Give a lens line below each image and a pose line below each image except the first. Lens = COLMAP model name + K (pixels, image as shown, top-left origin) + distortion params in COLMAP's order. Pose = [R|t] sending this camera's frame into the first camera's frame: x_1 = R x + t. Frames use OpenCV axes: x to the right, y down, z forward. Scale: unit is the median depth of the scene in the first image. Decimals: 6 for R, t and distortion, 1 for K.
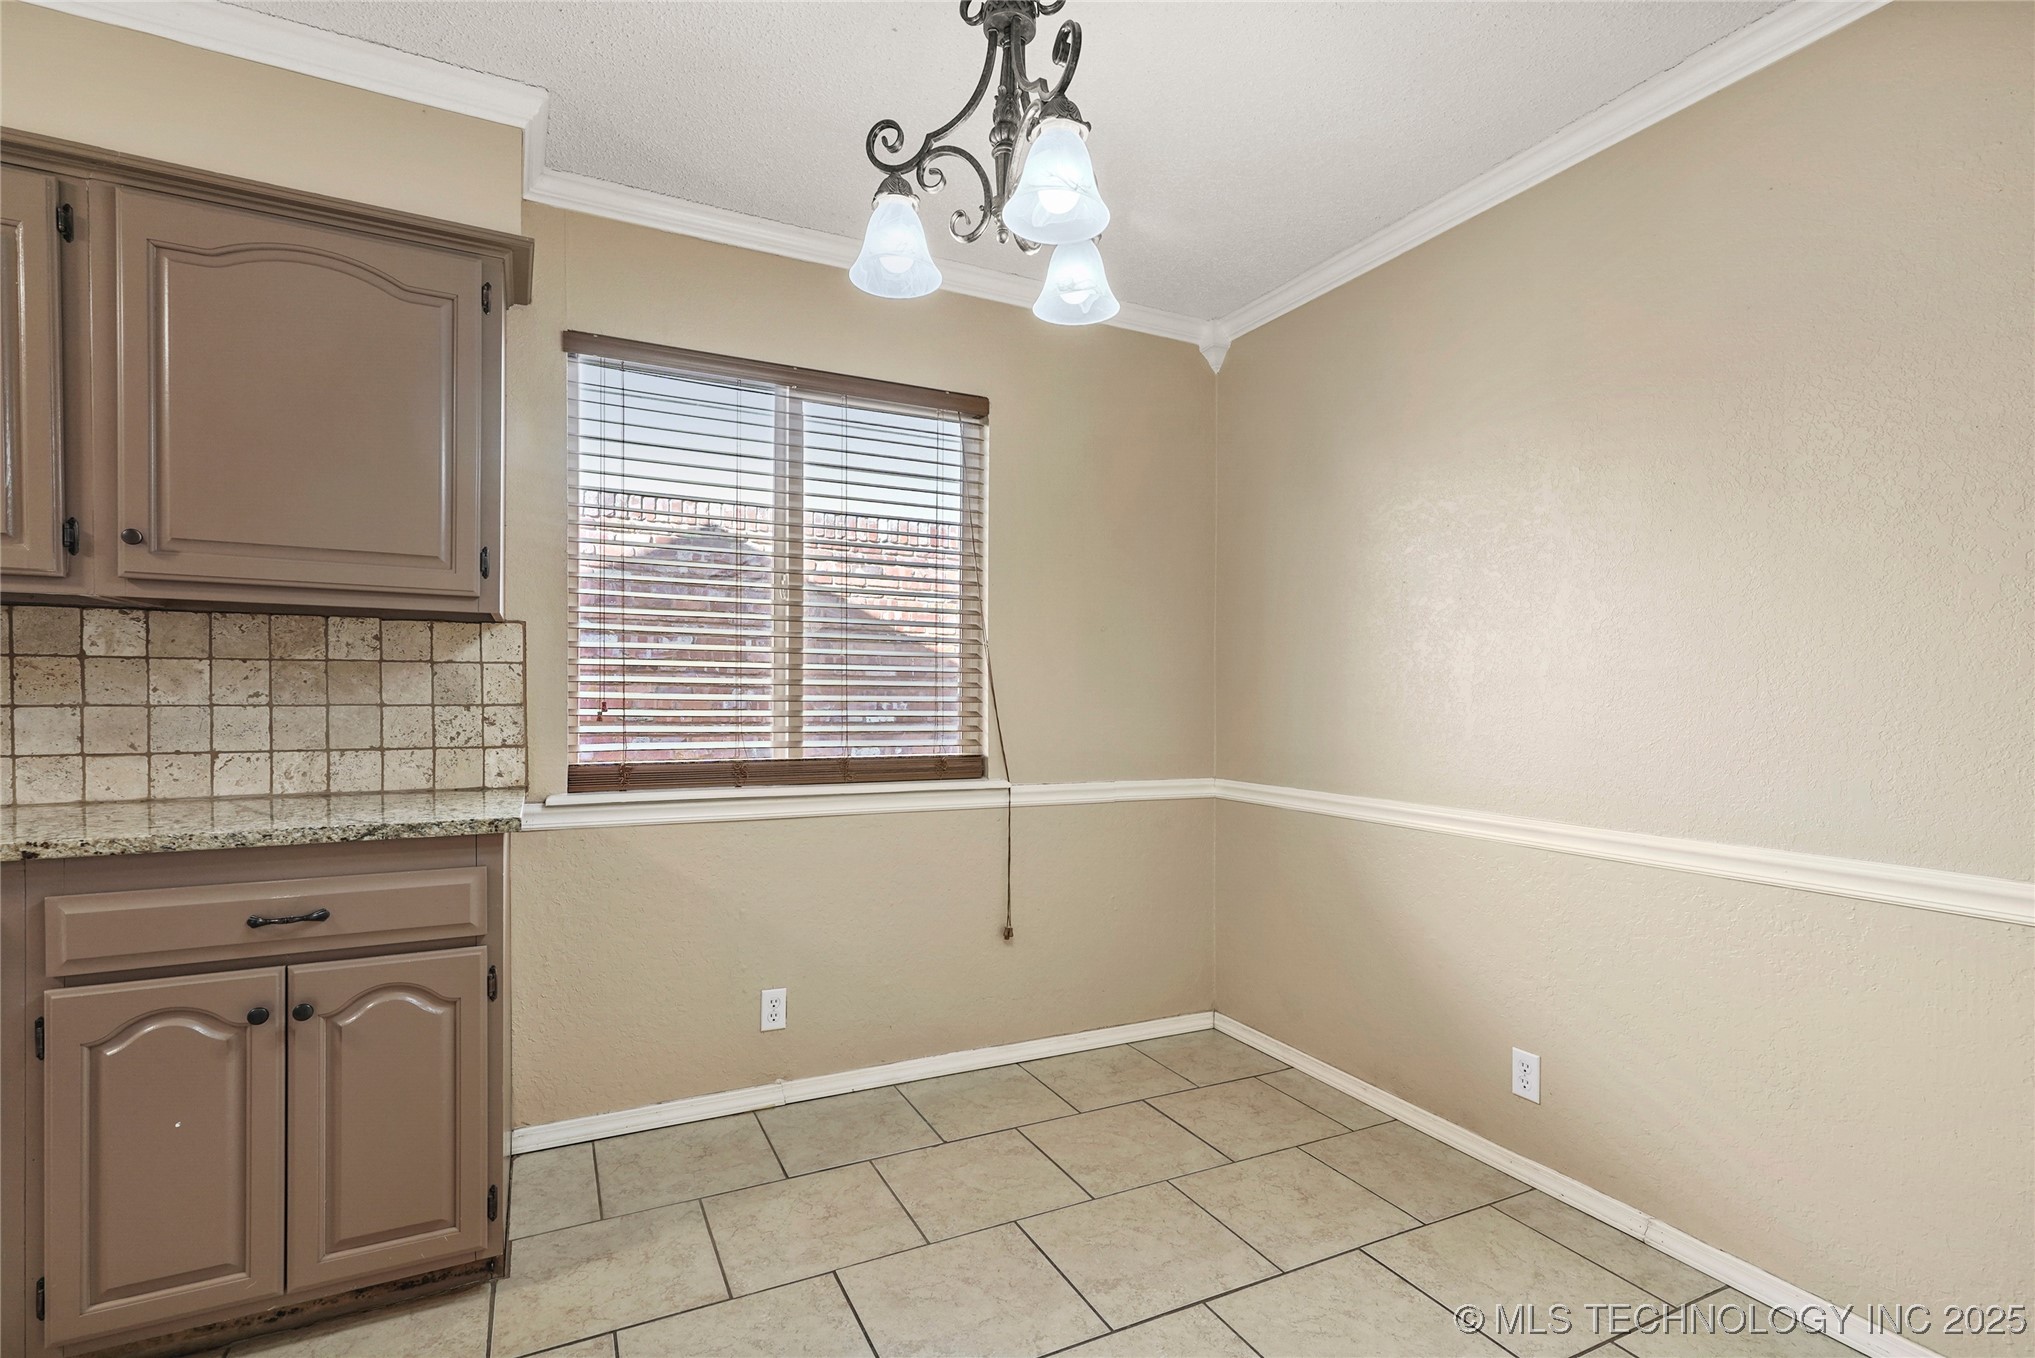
lens RADIAL K [[955.0, 0, 994.3], [0, 955.0, 713.6], [0, 0, 1]] dist [-0.002344, -0.000147]
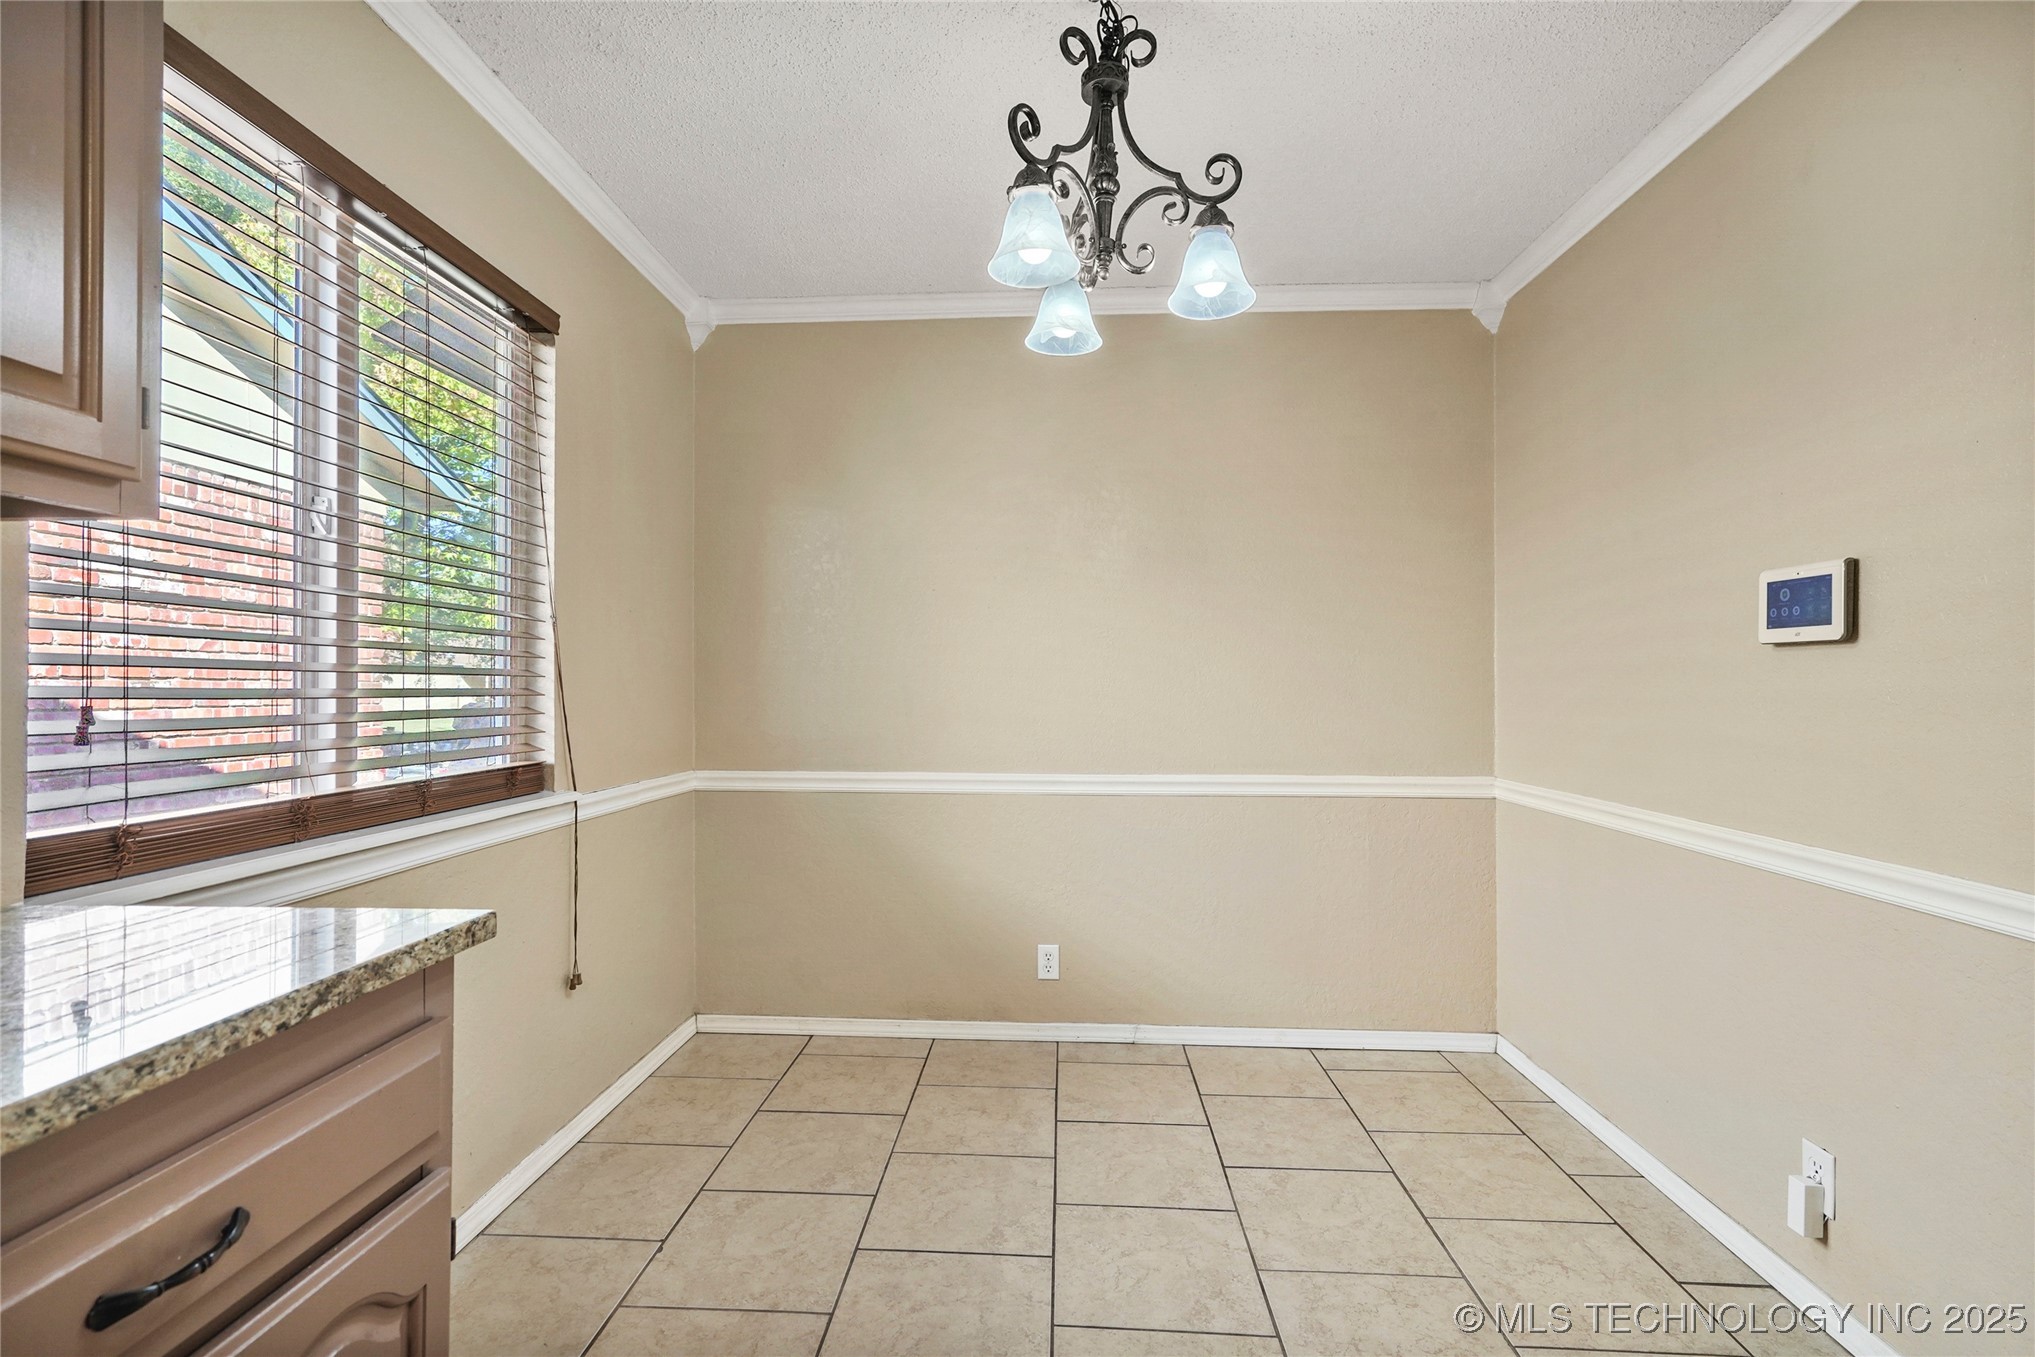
lens RADIAL K [[962.6, 0, 1017.5], [0, 962.6, 678.5], [0, 0, 1]] dist [-0.000278, 0.000381]
pose [[0.490610, 0.000359, 0.871379, -0.657284], [0.017022, 0.999805, -0.009996, -0.013620], [-0.871213, 0.019737, 0.490508, 0.352011]]
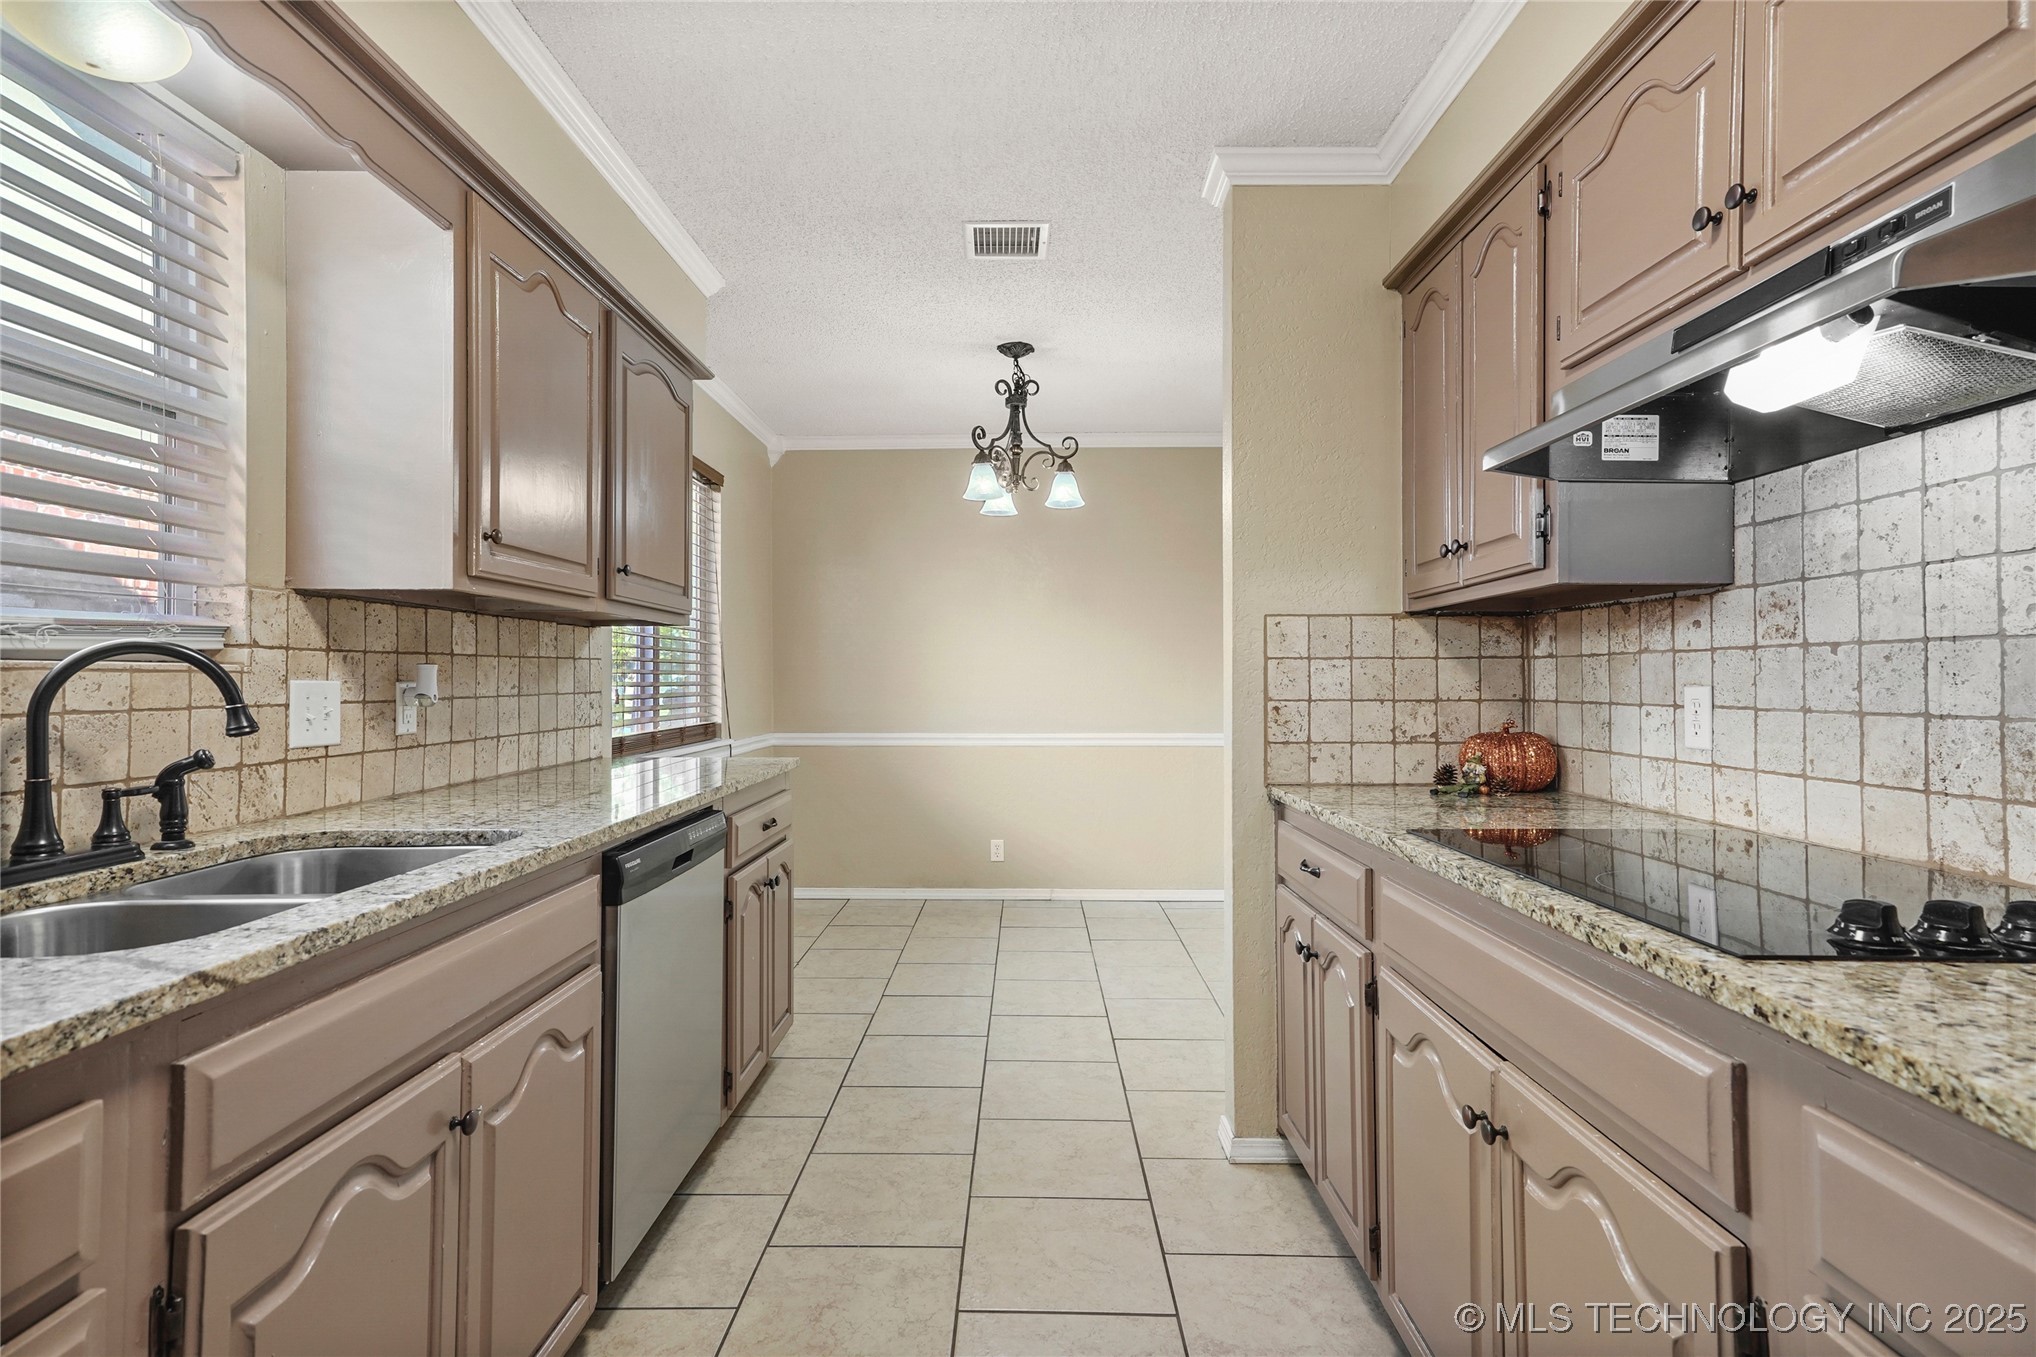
lens RADIAL K [[1018.4, 0, 1009.8], [0, 1018.4, 674.5], [0, 0, 1]] dist [0.003125, 0.016150]
pose [[0.463238, -0.005879, 0.886214, -1.487861], [0.021279, 0.999763, -0.004490, -0.014847], [-0.885978, 0.020938, 0.463253, -0.117700]]
